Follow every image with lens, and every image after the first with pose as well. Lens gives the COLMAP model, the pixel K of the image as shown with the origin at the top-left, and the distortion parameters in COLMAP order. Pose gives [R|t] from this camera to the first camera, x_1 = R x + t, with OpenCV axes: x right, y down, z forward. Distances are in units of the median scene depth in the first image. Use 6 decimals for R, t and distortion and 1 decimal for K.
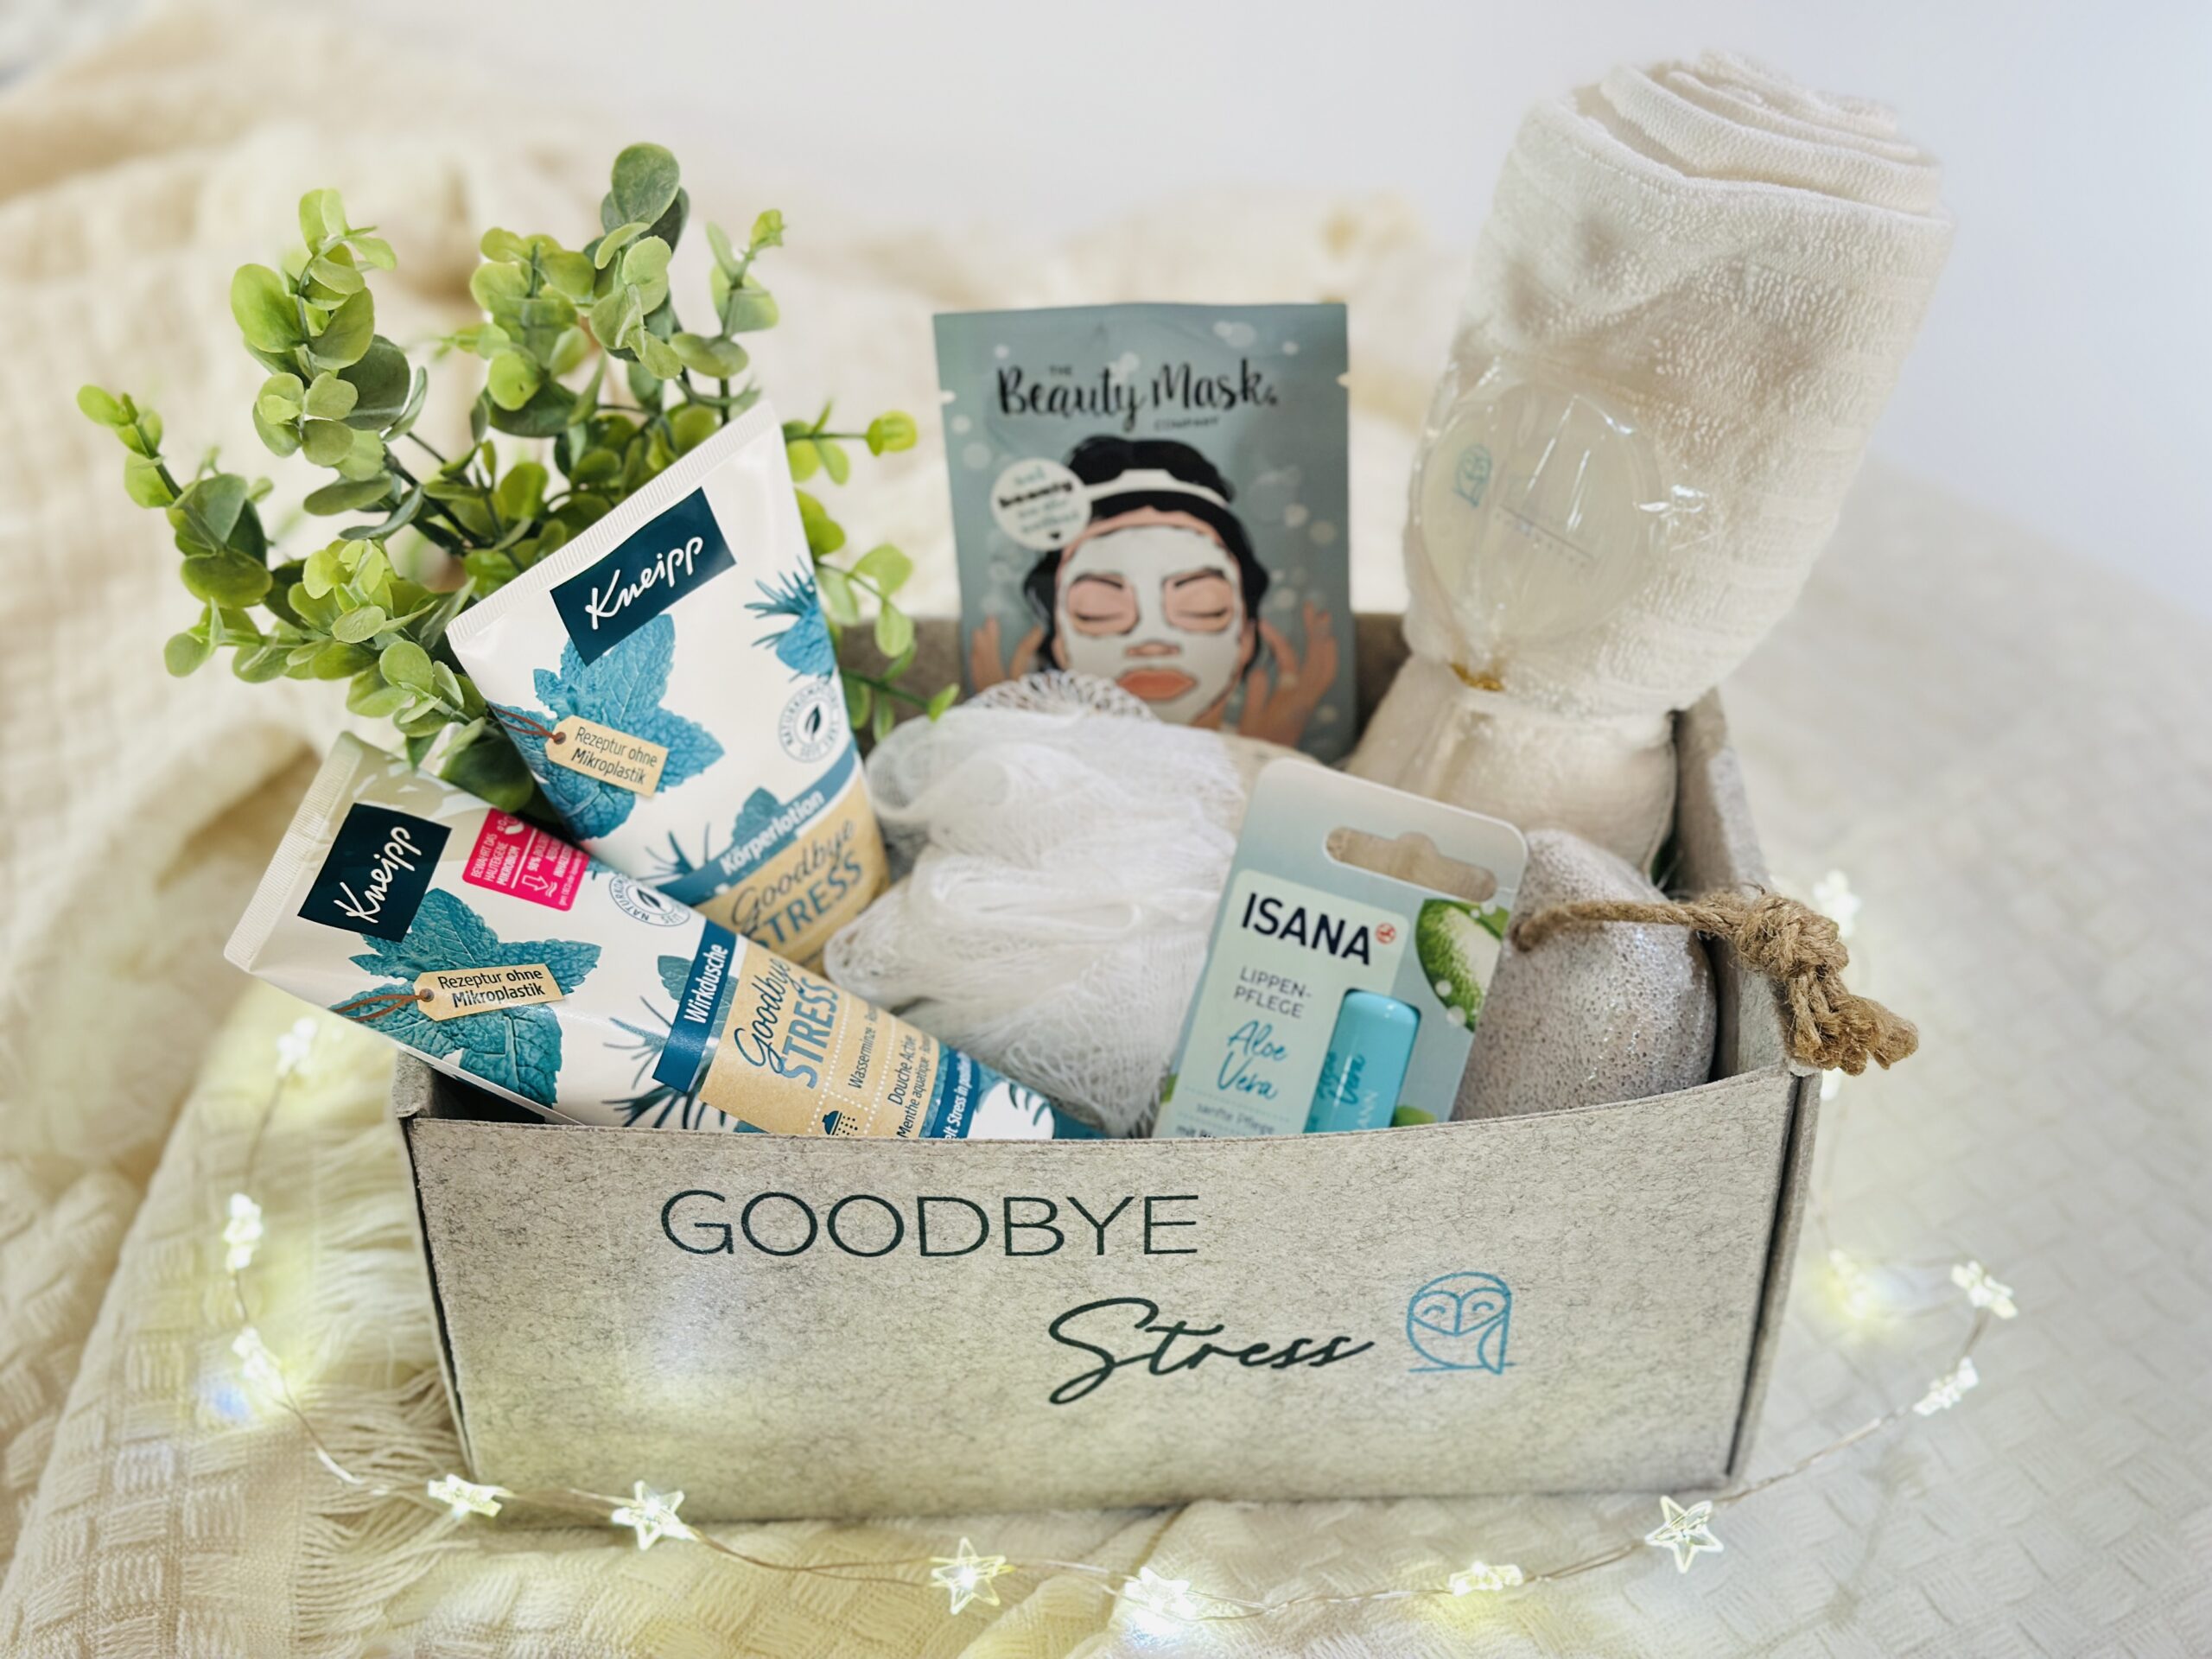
lens RADIAL K [[3095.7, 0, 1099.0], [0, 3095.7, 833.8], [0, 0, 1]] dist [0.152805, -0.160612]
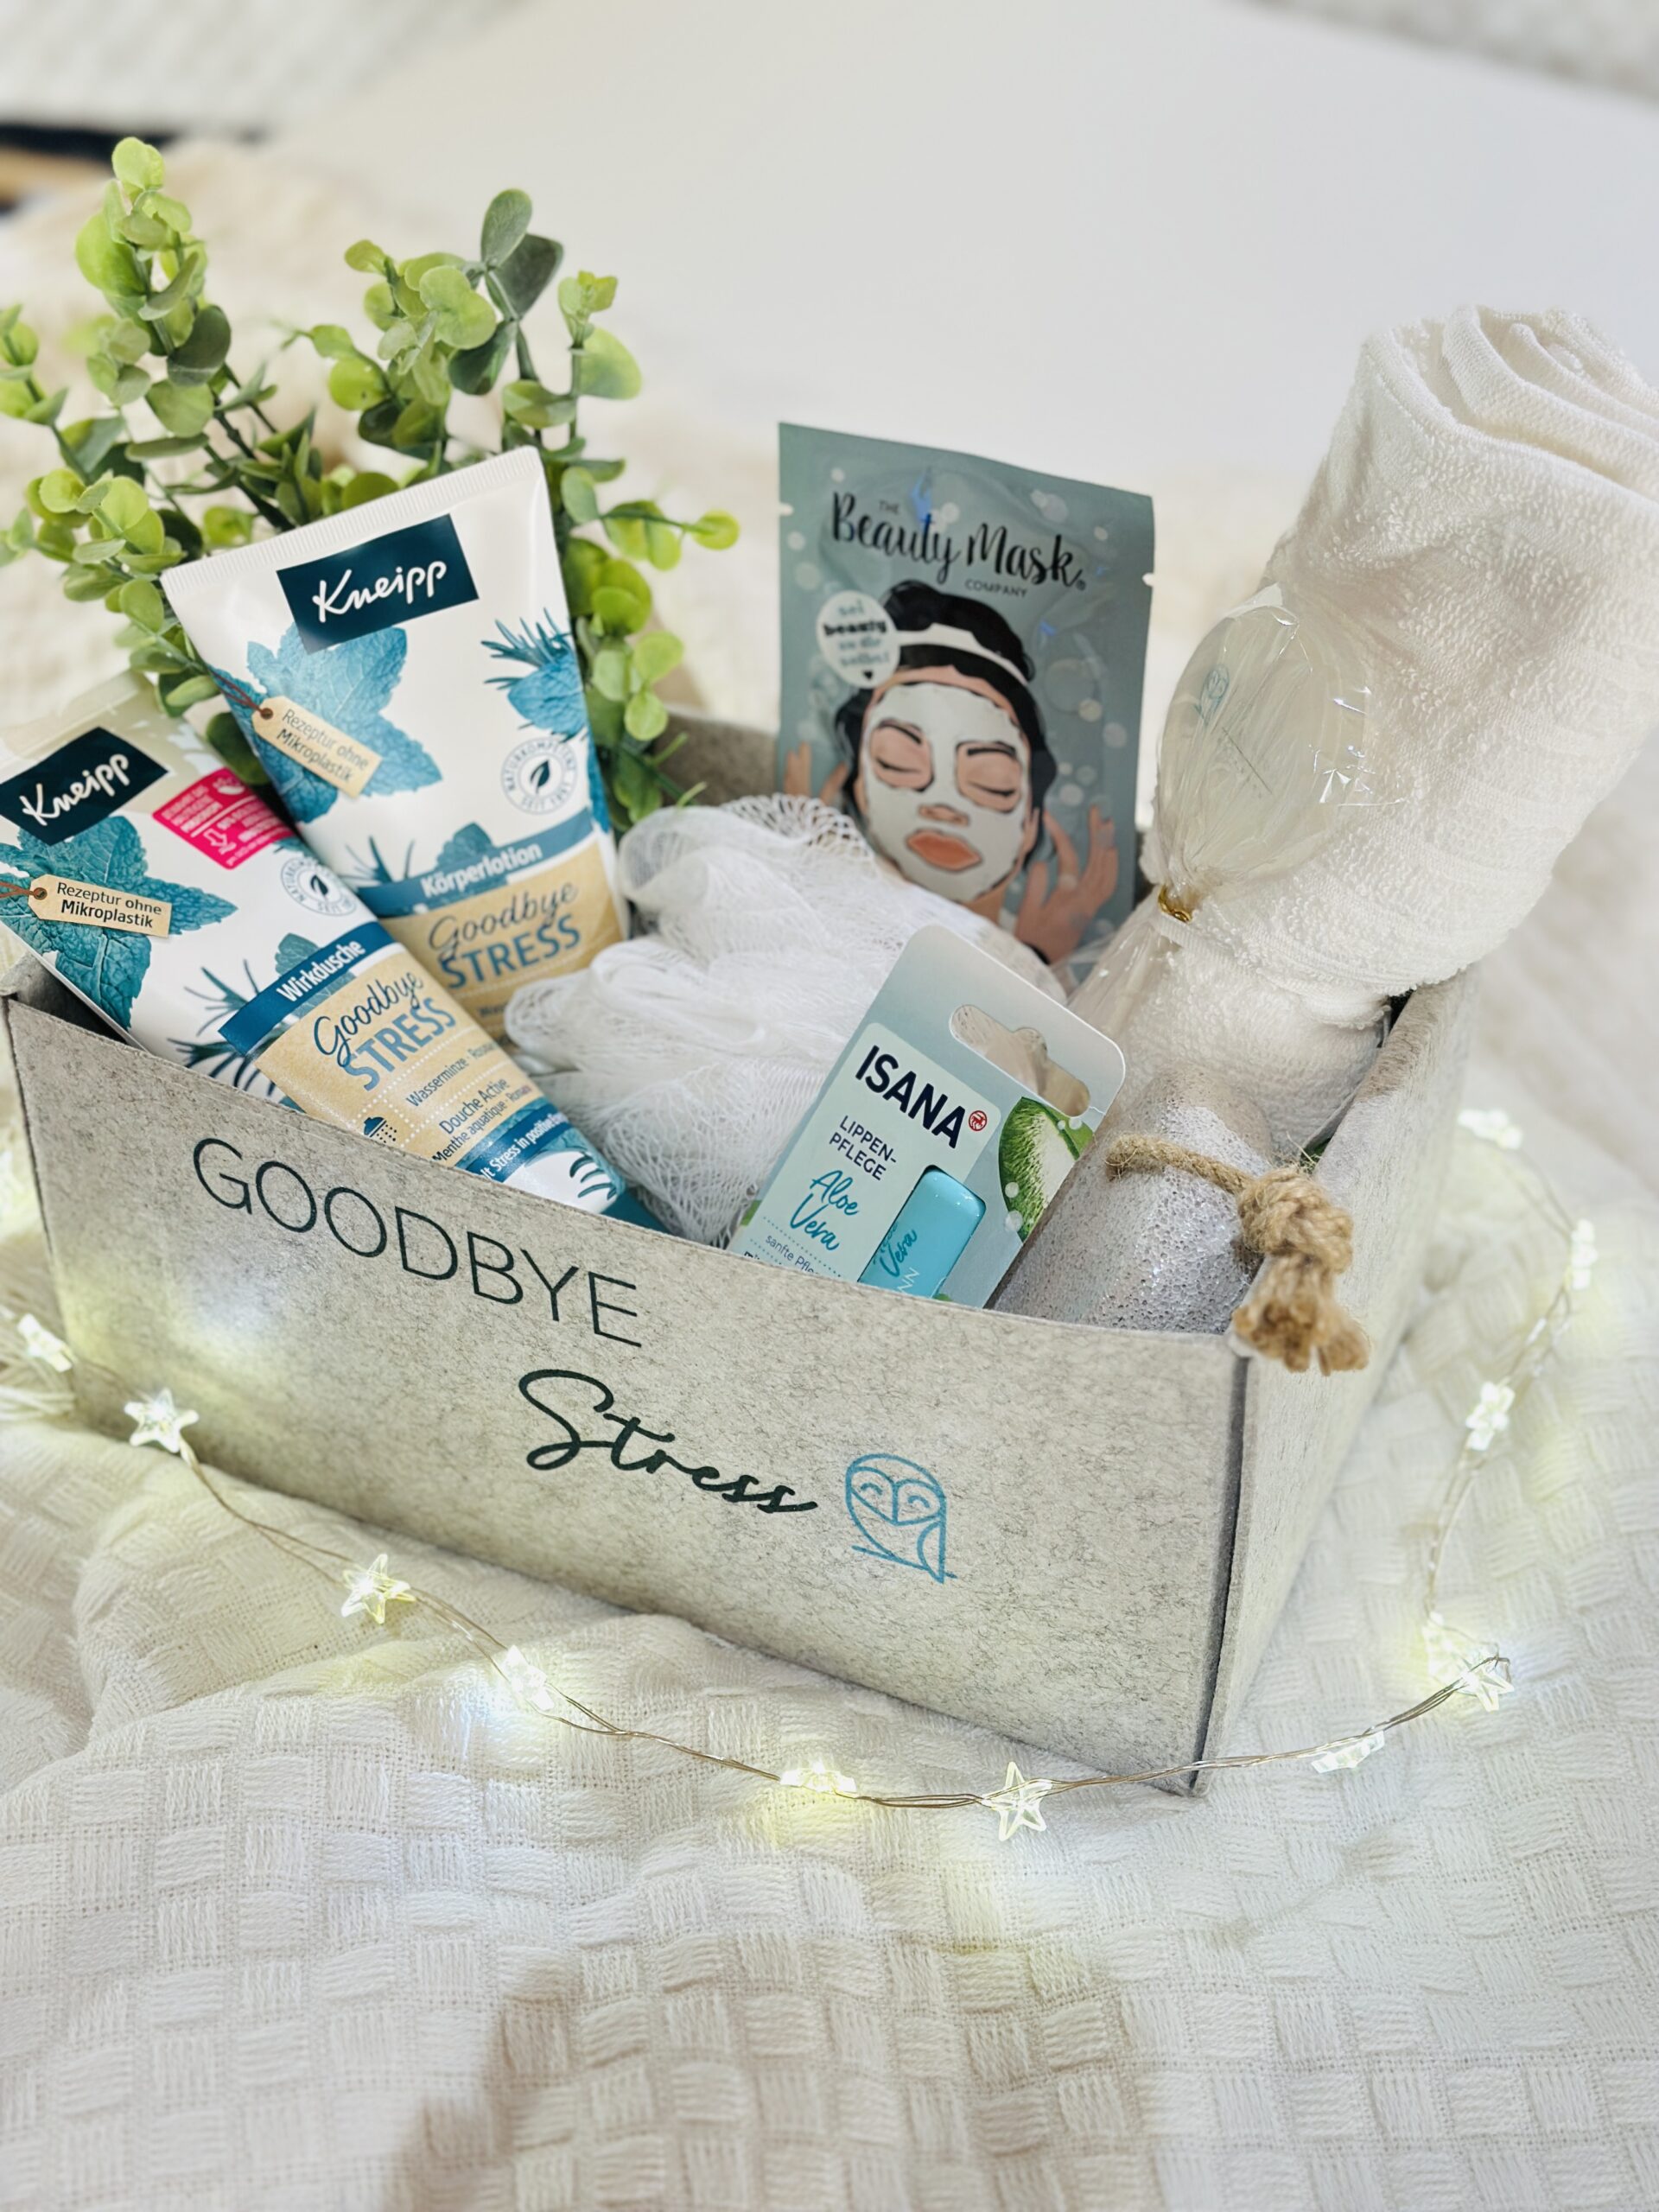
lens RADIAL K [[3090.1, 0, 838.9], [0, 3090.1, 1099.0], [0, 0, 1]] dist [0.157036, -0.186562]
pose [[0.902796, 0.278428, -0.327776, 0.374946], [-0.285513, 0.957984, 0.027368, 0.011501], [0.321624, 0.068877, 0.944359, 0.065266]]
